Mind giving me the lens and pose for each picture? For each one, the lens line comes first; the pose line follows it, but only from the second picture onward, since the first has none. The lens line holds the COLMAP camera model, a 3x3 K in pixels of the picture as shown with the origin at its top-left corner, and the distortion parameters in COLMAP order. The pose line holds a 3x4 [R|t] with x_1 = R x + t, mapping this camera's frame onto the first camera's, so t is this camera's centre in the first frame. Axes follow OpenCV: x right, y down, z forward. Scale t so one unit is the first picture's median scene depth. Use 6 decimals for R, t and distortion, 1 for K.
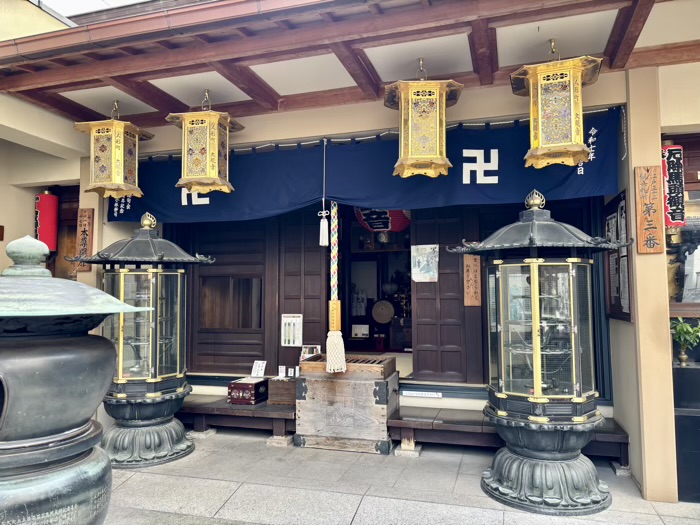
lens RADIAL K [[524.7, 0, 351.7], [0, 524.7, 260.9], [0, 0, 1]] dist [0.047801, -0.053455]
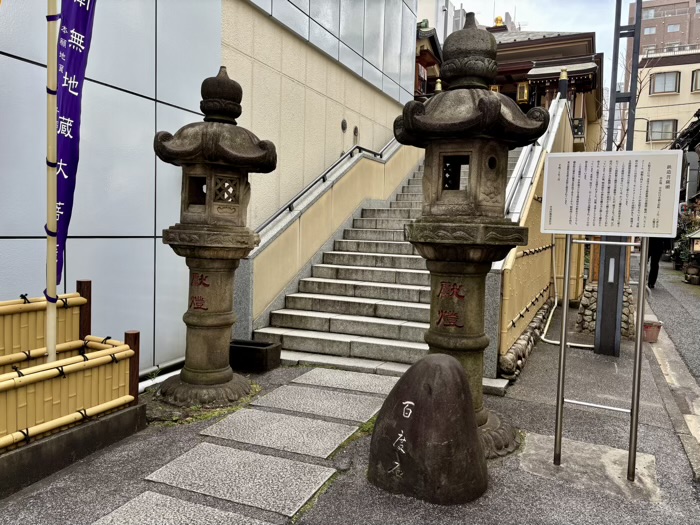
lens RADIAL K [[524.7, 0, 351.7], [0, 524.7, 260.9], [0, 0, 1]] dist [0.047801, -0.053455]
pose [[0.988450, 0.043437, -0.145191, -0.322205], [-0.024366, 0.991131, 0.130635, 0.547723], [0.149578, -0.125588, 0.980742, -3.513058]]
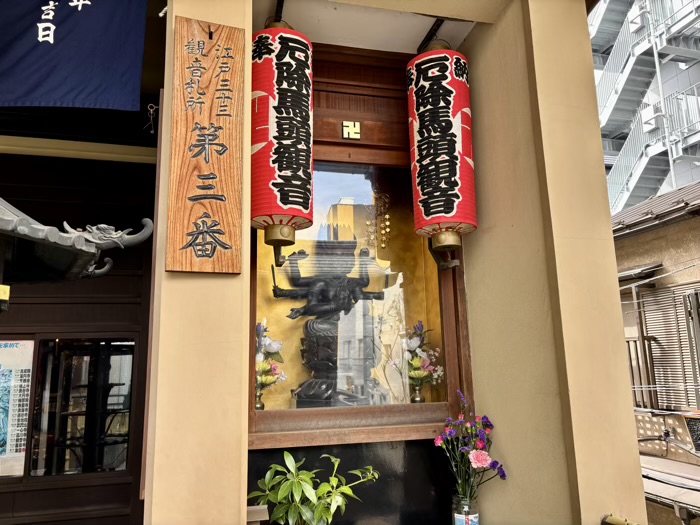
lens RADIAL K [[532.1, 0, 350.1], [0, 532.1, 265.1], [0, 0, 1]] dist [0.004907, -0.003386]
pose [[0.852707, 0.078636, 0.516437, 0.427457], [-0.018121, 0.992463, -0.121199, 0.015569], [-0.522076, 0.093989, 0.847705, 0.613971]]
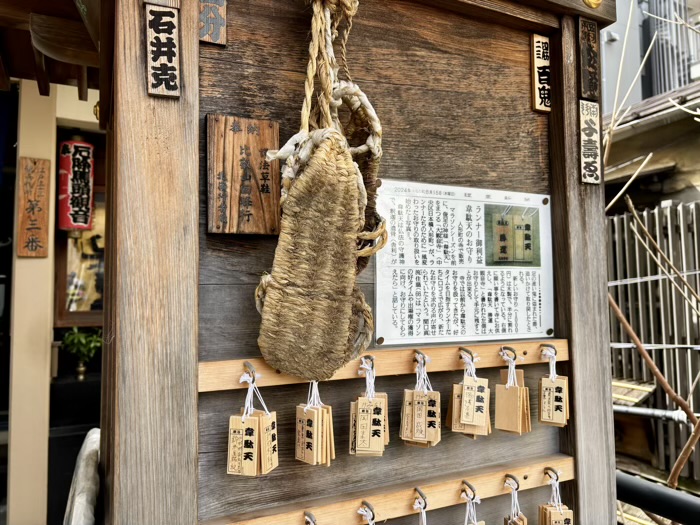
lens RADIAL K [[532.1, 0, 350.1], [0, 532.1, 265.1], [0, 0, 1]] dist [0.004907, -0.003386]
pose [[0.738621, 0.039494, 0.672963, 0.324384], [-0.045708, 0.998919, -0.008456, -0.015892], [-0.672569, -0.024514, 0.739628, -0.010277]]
